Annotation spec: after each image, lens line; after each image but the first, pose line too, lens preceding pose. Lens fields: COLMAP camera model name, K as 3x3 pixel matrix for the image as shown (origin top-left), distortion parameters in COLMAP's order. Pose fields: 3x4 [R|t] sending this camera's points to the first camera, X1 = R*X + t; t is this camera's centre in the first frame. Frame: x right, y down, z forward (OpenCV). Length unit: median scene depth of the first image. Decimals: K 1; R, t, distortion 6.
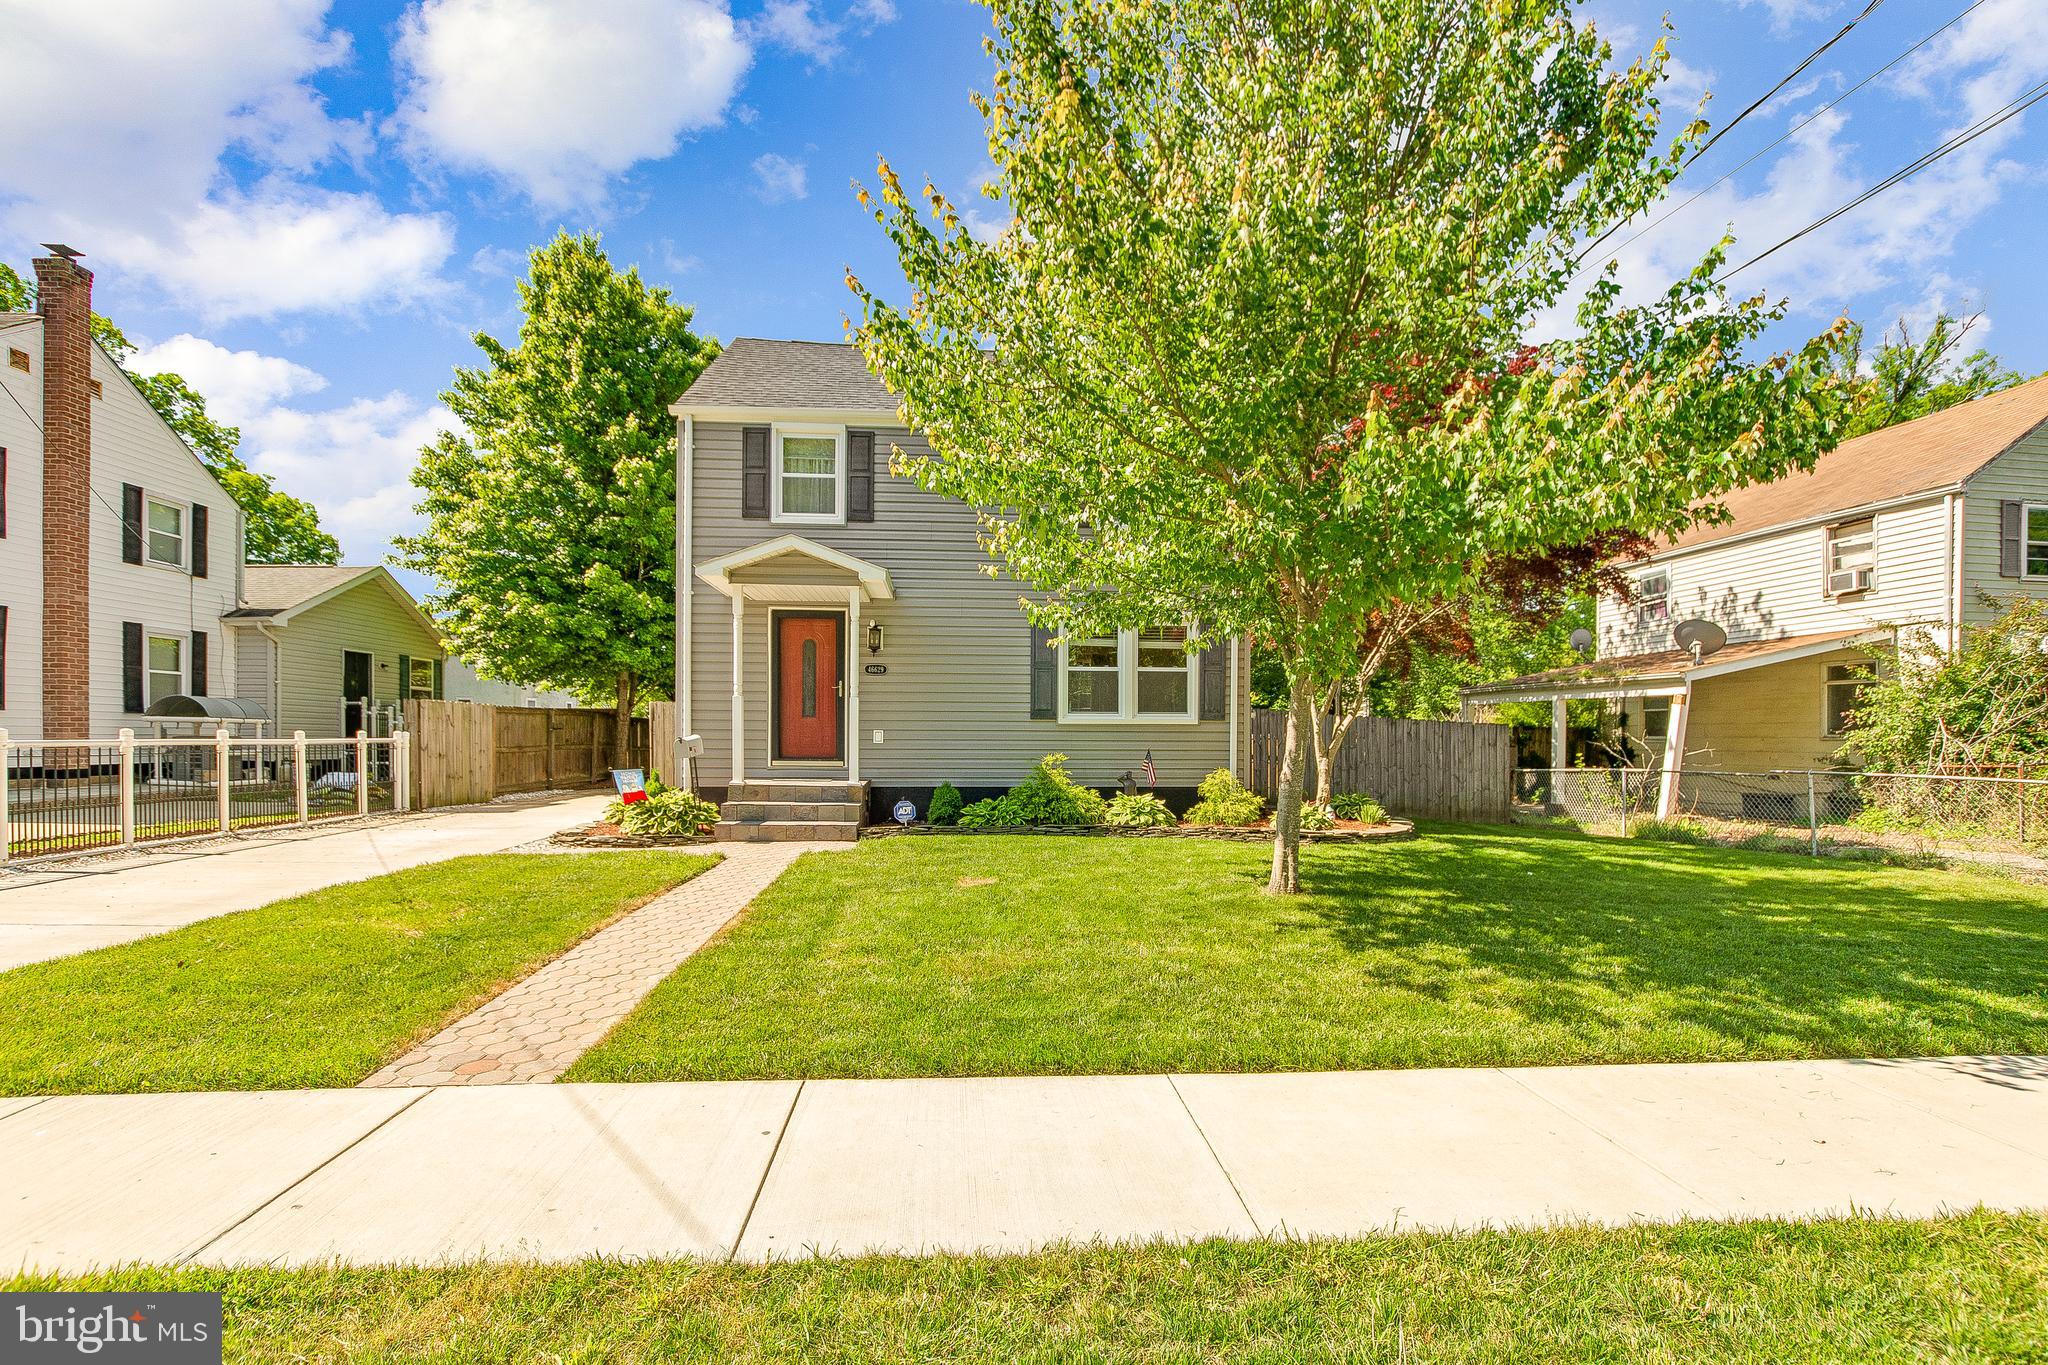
lens RADIAL K [[898.4, 0, 1024.0], [0, 898.4, 728.8], [0, 0, 1]] dist [-0.011042, -0.000073]
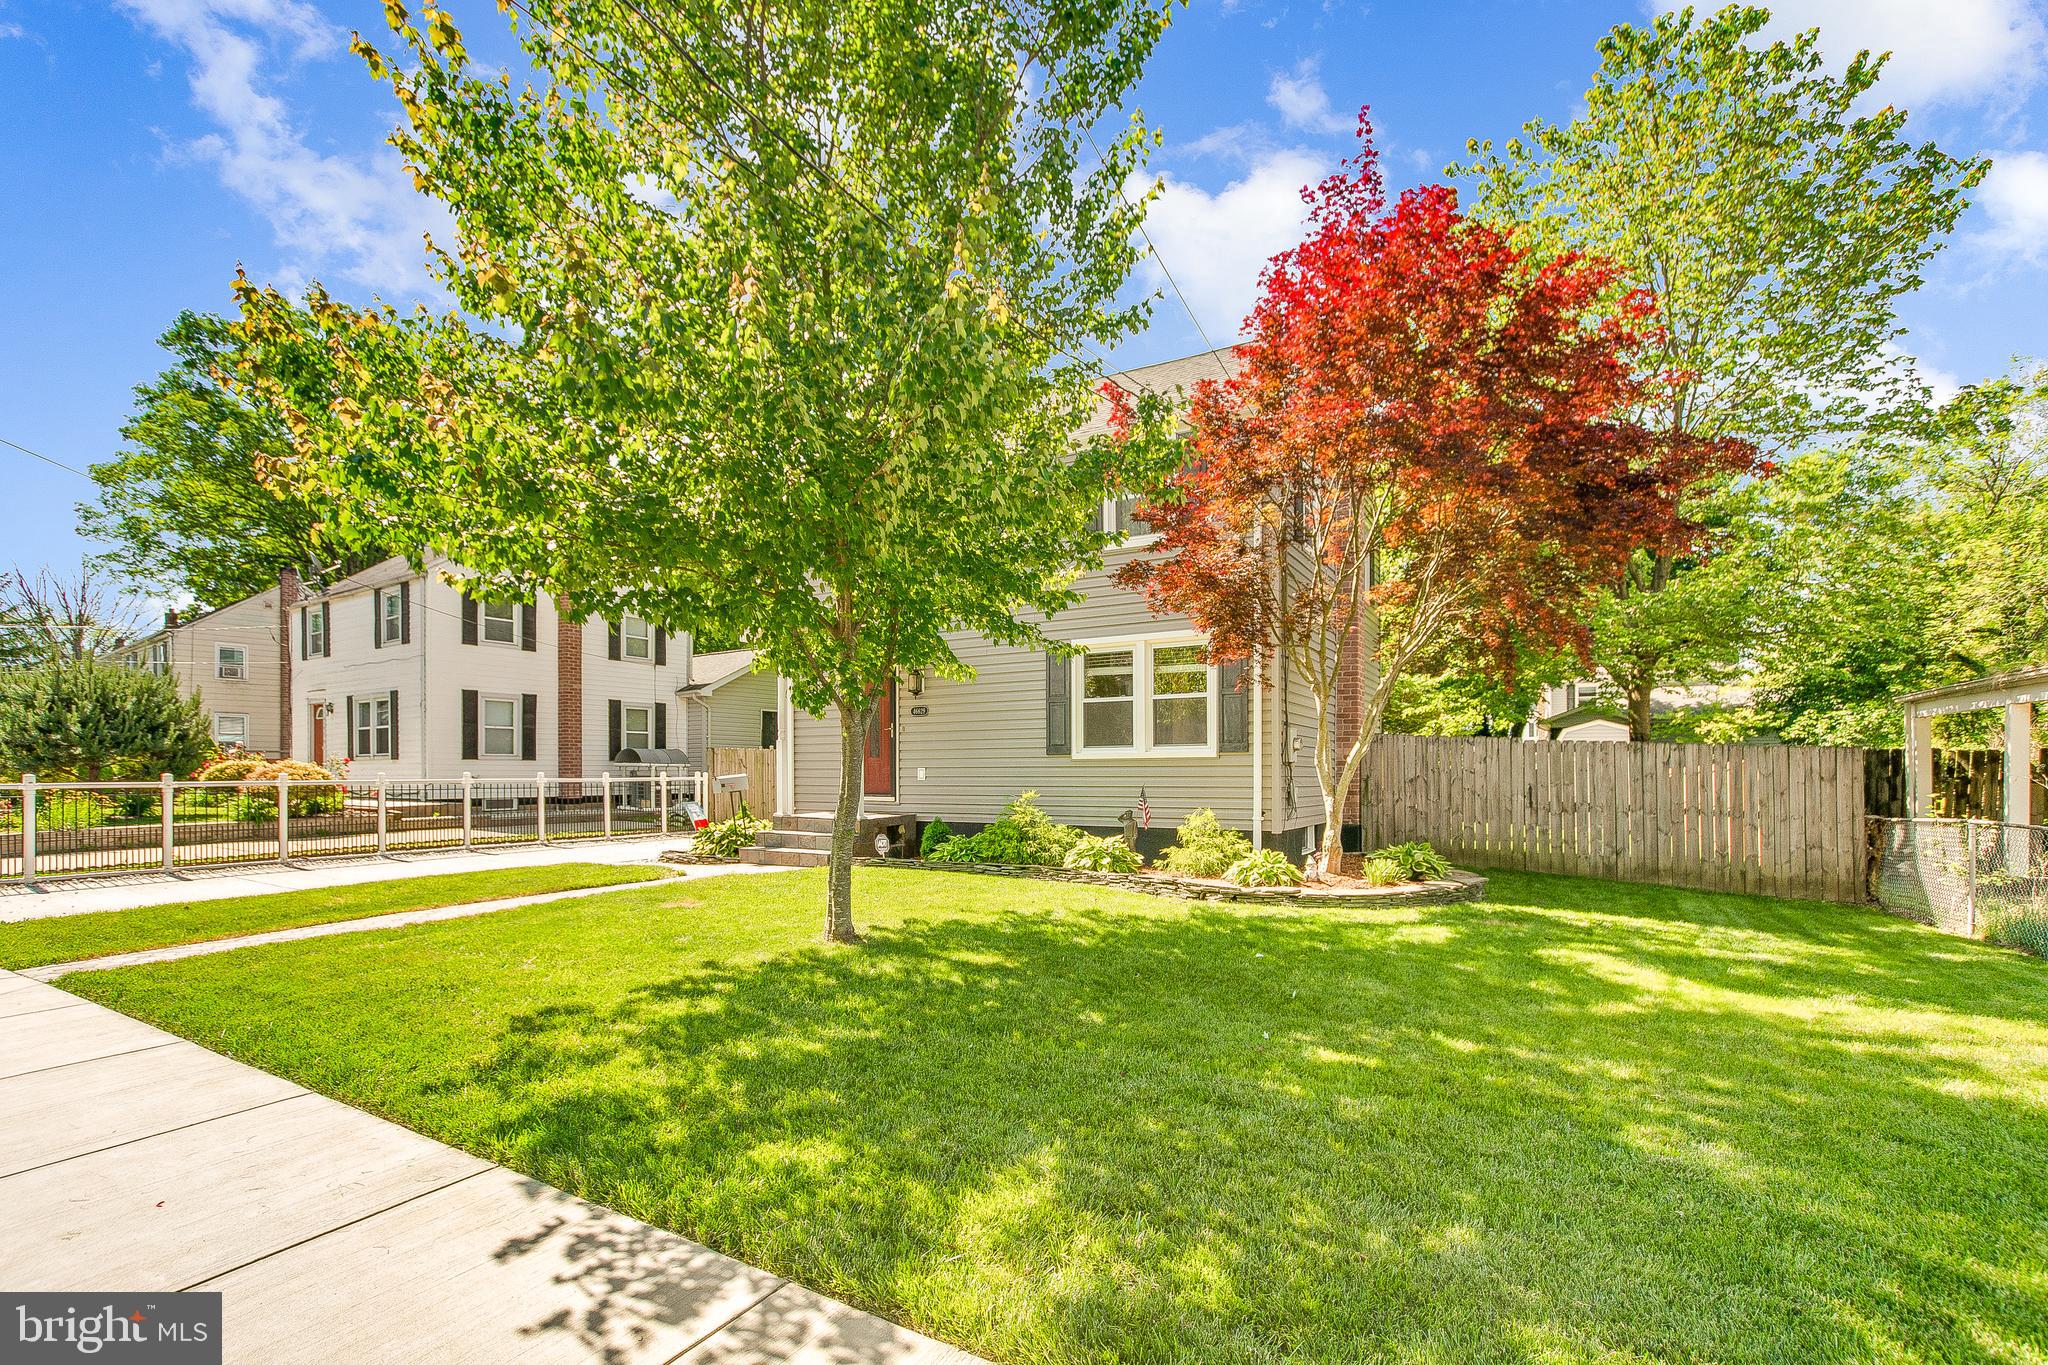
lens RADIAL K [[909.1, 0, 1029.0], [0, 909.1, 759.0], [0, 0, 1]] dist [-0.013601, -0.000168]
pose [[0.825628, -0.015177, -0.564010, 0.538635], [0.011196, 0.999882, -0.010517, 0.003797], [0.564103, 0.002368, 0.825701, 0.179228]]
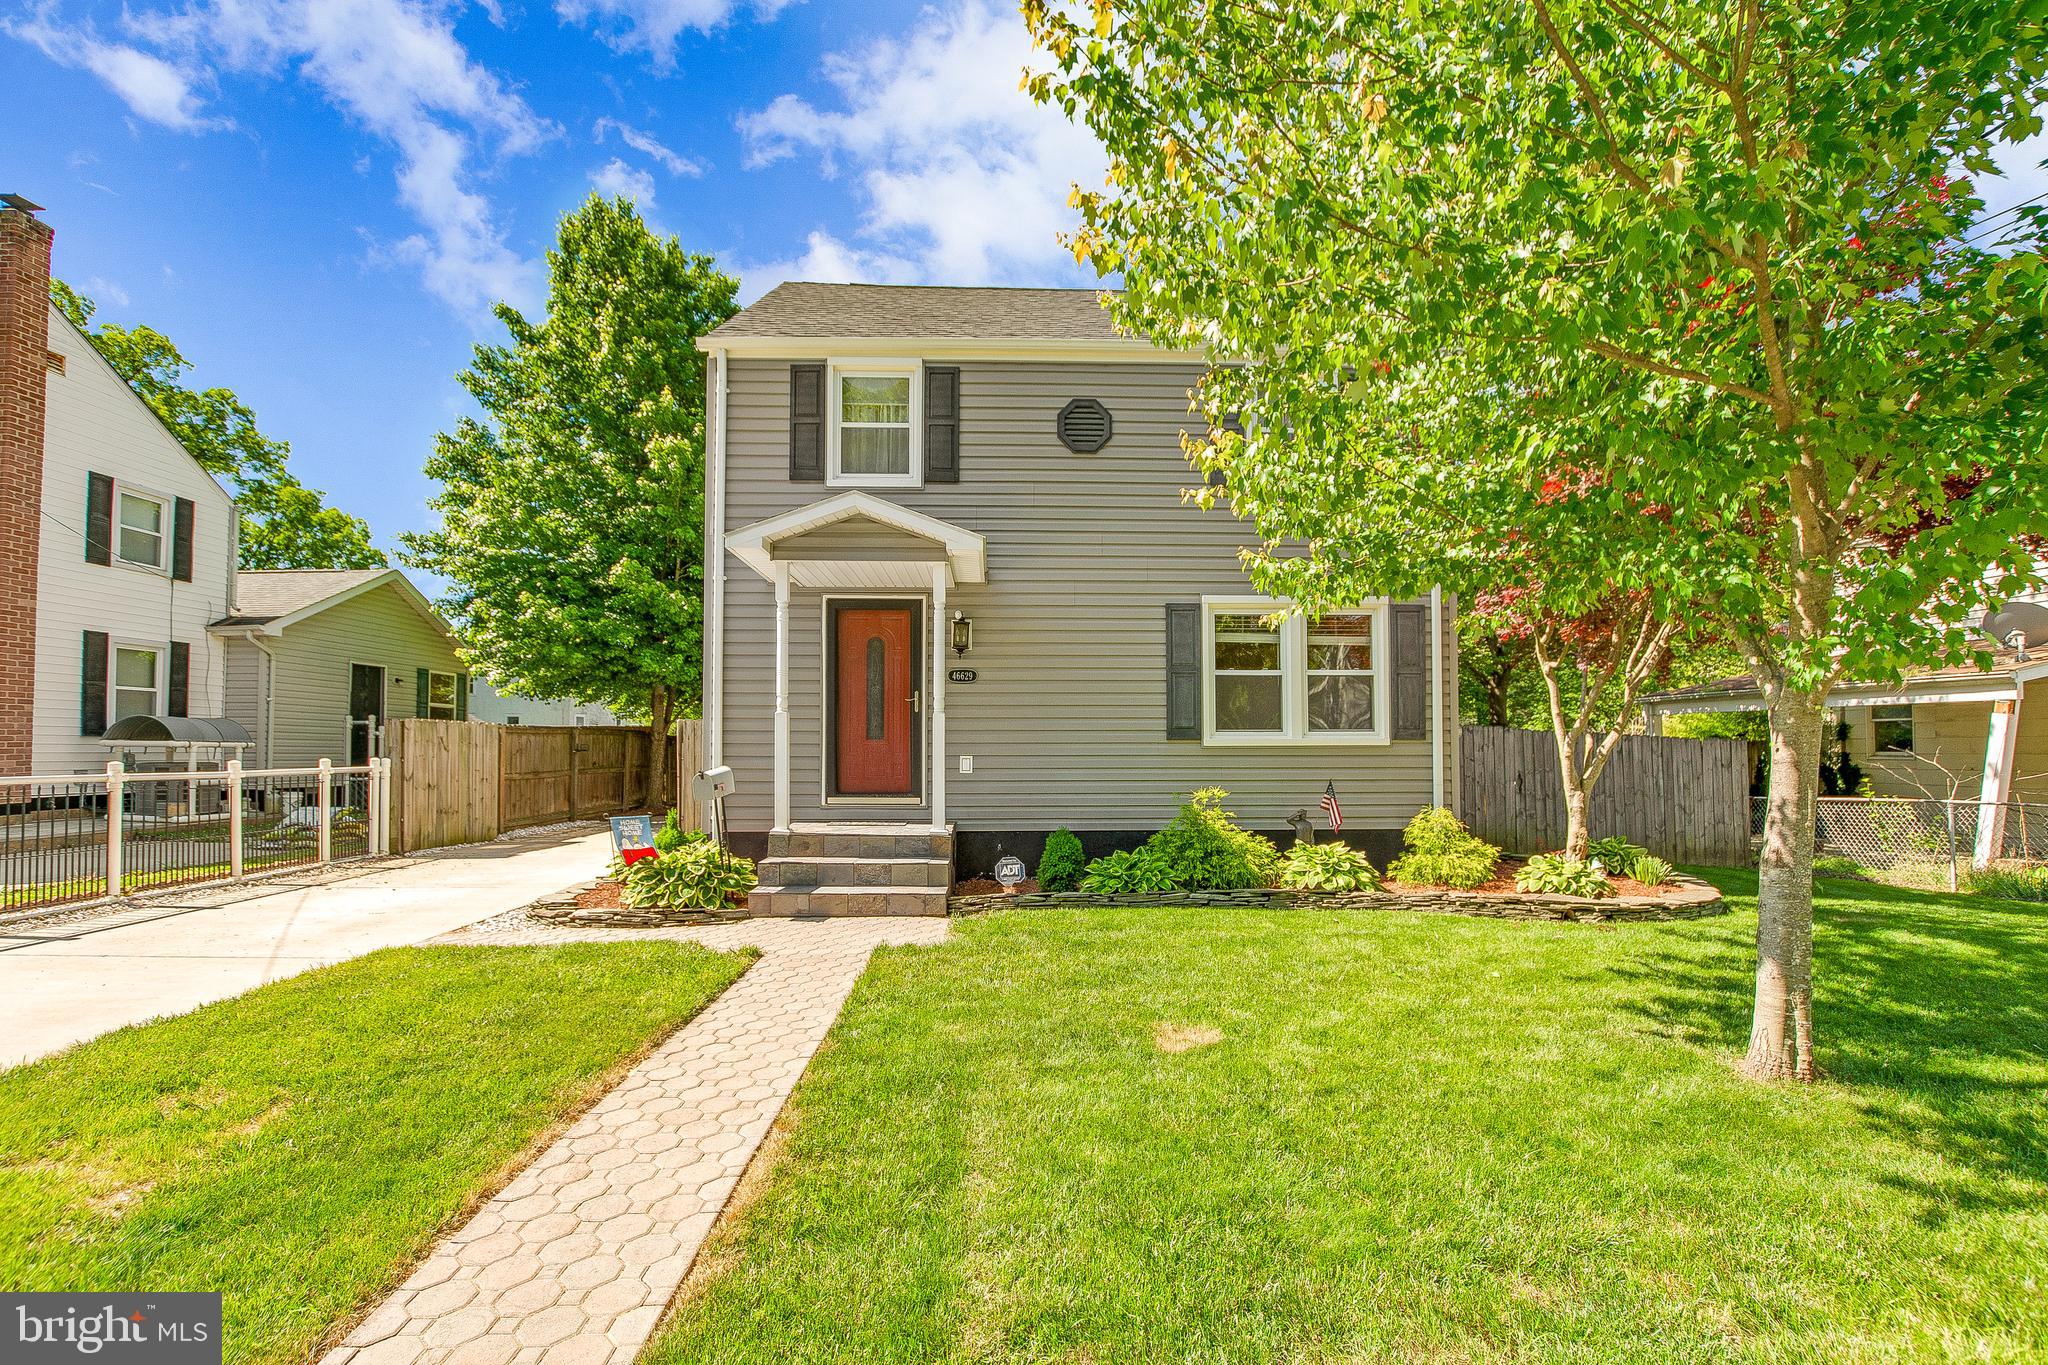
lens RADIAL K [[894.7, 0, 1027.4], [0, 894.7, 706.9], [0, 0, 1]] dist [-0.012923, 0.000086]
pose [[0.998791, -0.007730, -0.048540, -0.071826], [0.005864, 0.999243, -0.038458, -0.010308], [0.048801, 0.038127, 0.998081, 0.242998]]
